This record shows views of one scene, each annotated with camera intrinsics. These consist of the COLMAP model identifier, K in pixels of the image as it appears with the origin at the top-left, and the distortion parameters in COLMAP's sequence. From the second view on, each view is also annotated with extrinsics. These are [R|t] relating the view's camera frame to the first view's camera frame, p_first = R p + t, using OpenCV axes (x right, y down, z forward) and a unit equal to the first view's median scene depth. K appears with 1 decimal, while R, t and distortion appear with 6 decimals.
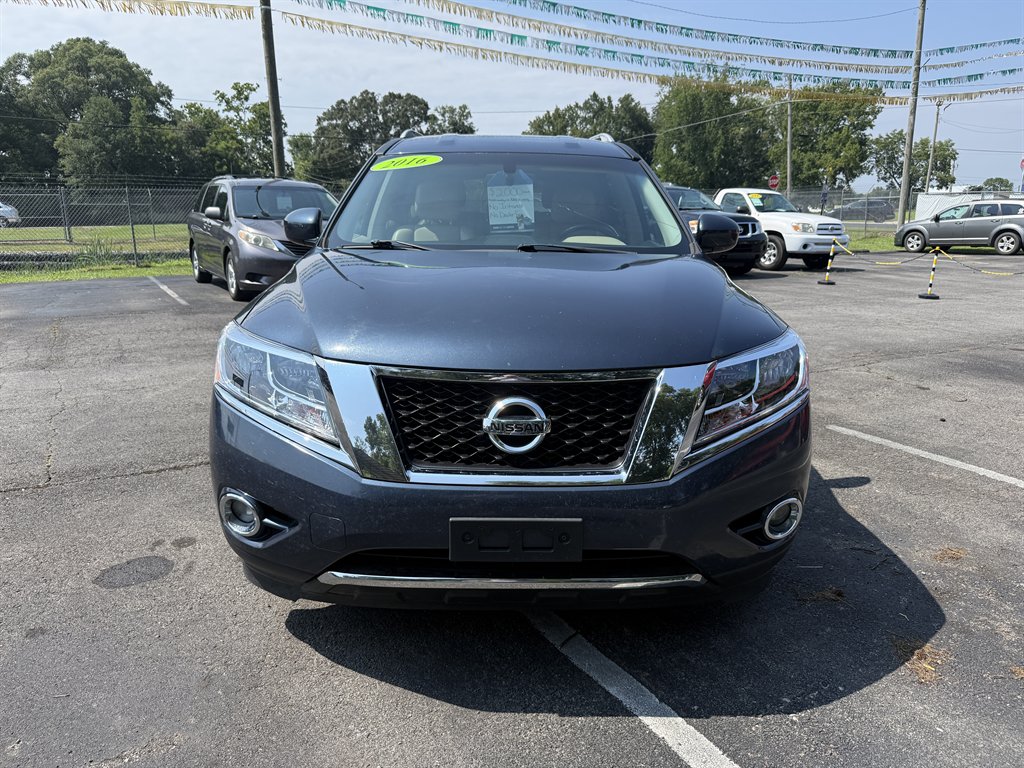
lens RADIAL K [[750.6, 0, 512.0], [0, 750.6, 384.0], [0, 0, 1]] dist [0.010311, -0.028296]
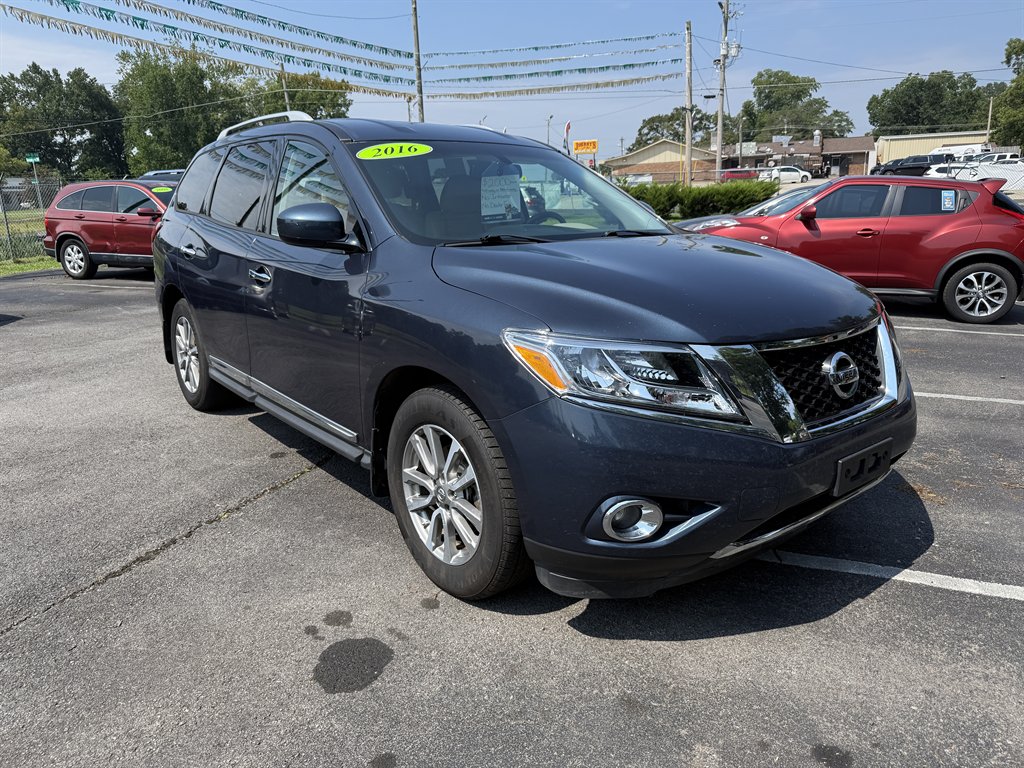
lens RADIAL K [[741.9, 0, 512.0], [0, 741.9, 384.0], [0, 0, 1]] dist [0.000920, 0.001194]
pose [[0.776853, -0.173776, 0.605228, -0.049790], [0.161758, 0.983984, 0.074898, -0.004700], [-0.608550, 0.039715, 0.792521, 0.016141]]
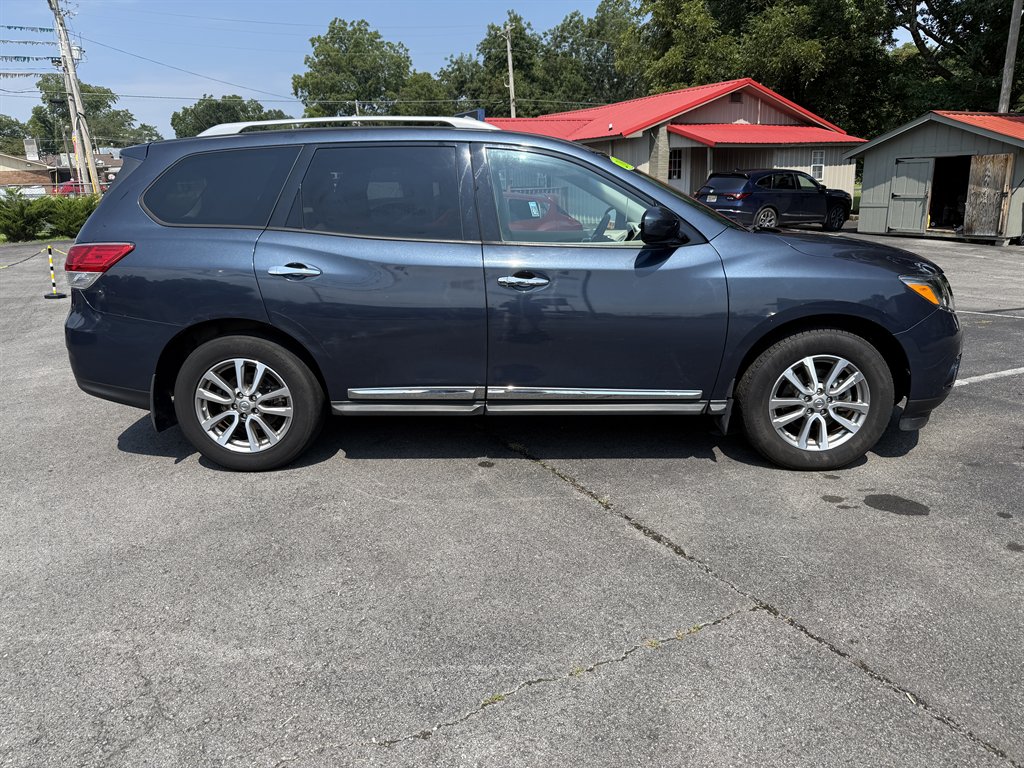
lens RADIAL K [[741.9, 0, 512.0], [0, 741.9, 384.0], [0, 0, 1]] dist [0.000920, 0.001194]
pose [[0.014100, -0.254153, 0.967061, -0.100647], [0.248682, 0.937659, 0.242800, -0.023421], [-0.968483, 0.237067, 0.076425, 0.090699]]
